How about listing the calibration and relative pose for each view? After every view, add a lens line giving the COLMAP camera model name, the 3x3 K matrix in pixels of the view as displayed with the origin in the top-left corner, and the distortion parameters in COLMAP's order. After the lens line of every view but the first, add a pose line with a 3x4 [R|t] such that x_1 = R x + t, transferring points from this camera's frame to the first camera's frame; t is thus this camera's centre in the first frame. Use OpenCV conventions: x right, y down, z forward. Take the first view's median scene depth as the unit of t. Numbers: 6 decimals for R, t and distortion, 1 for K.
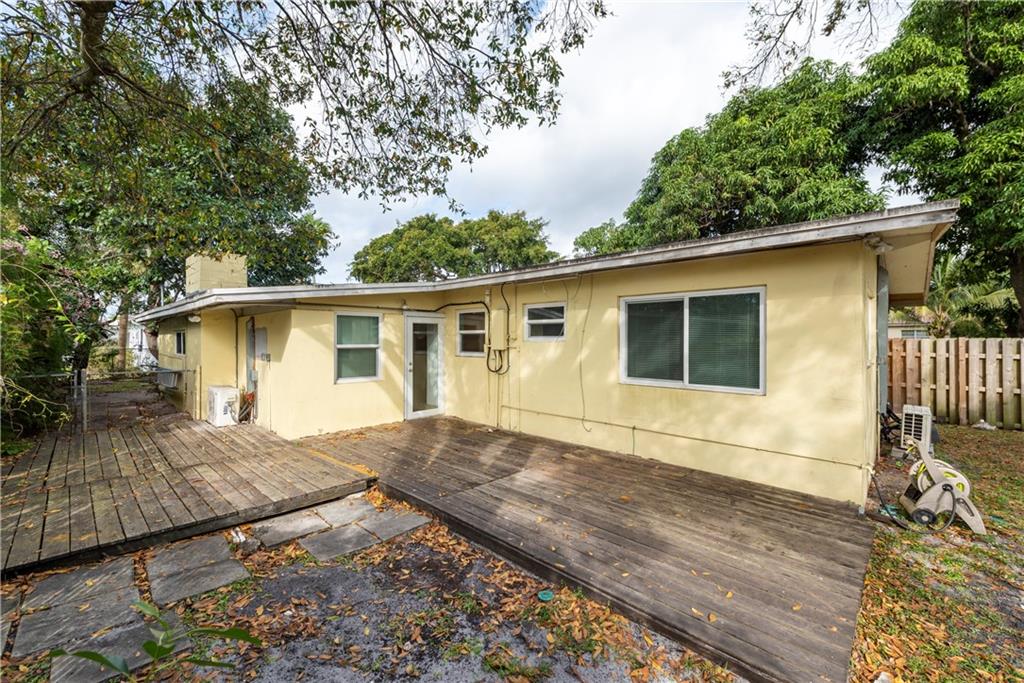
lens RADIAL K [[416.0, 0, 512.0], [0, 416.0, 341.5], [0, 0, 1]] dist [0.003275, -0.000062]
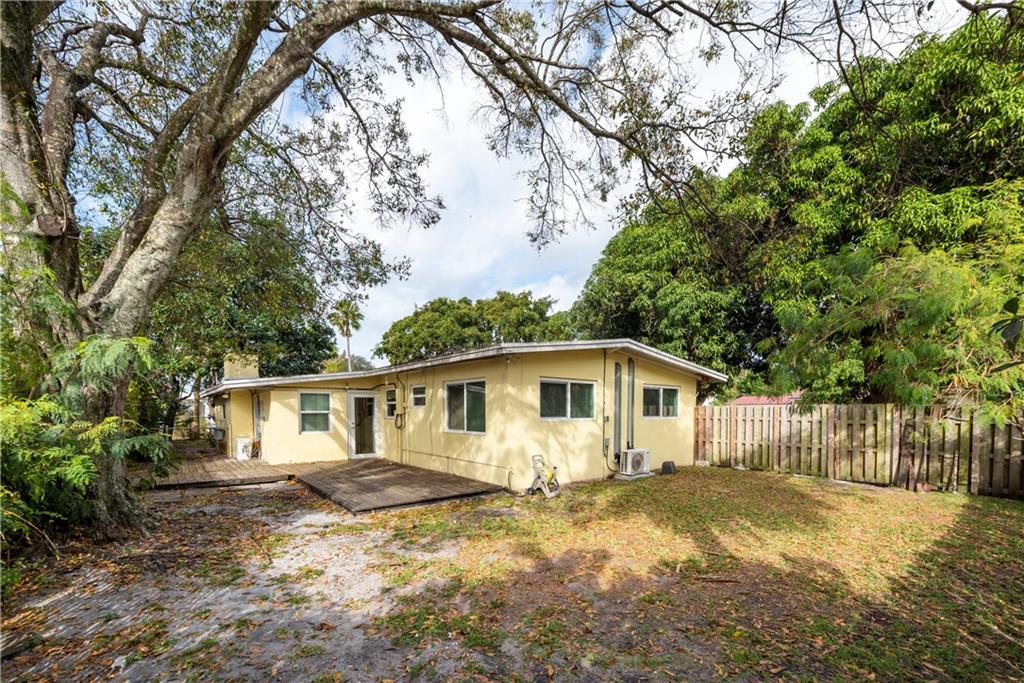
lens RADIAL K [[420.0, 0, 511.6], [0, 420.0, 429.6], [0, 0, 1]] dist [-0.001638, -0.000053]
pose [[0.992530, 0.001397, -0.121994, 0.574624], [0.003672, 0.999140, 0.041311, 0.014276], [0.121947, -0.041450, 0.991671, -0.525683]]
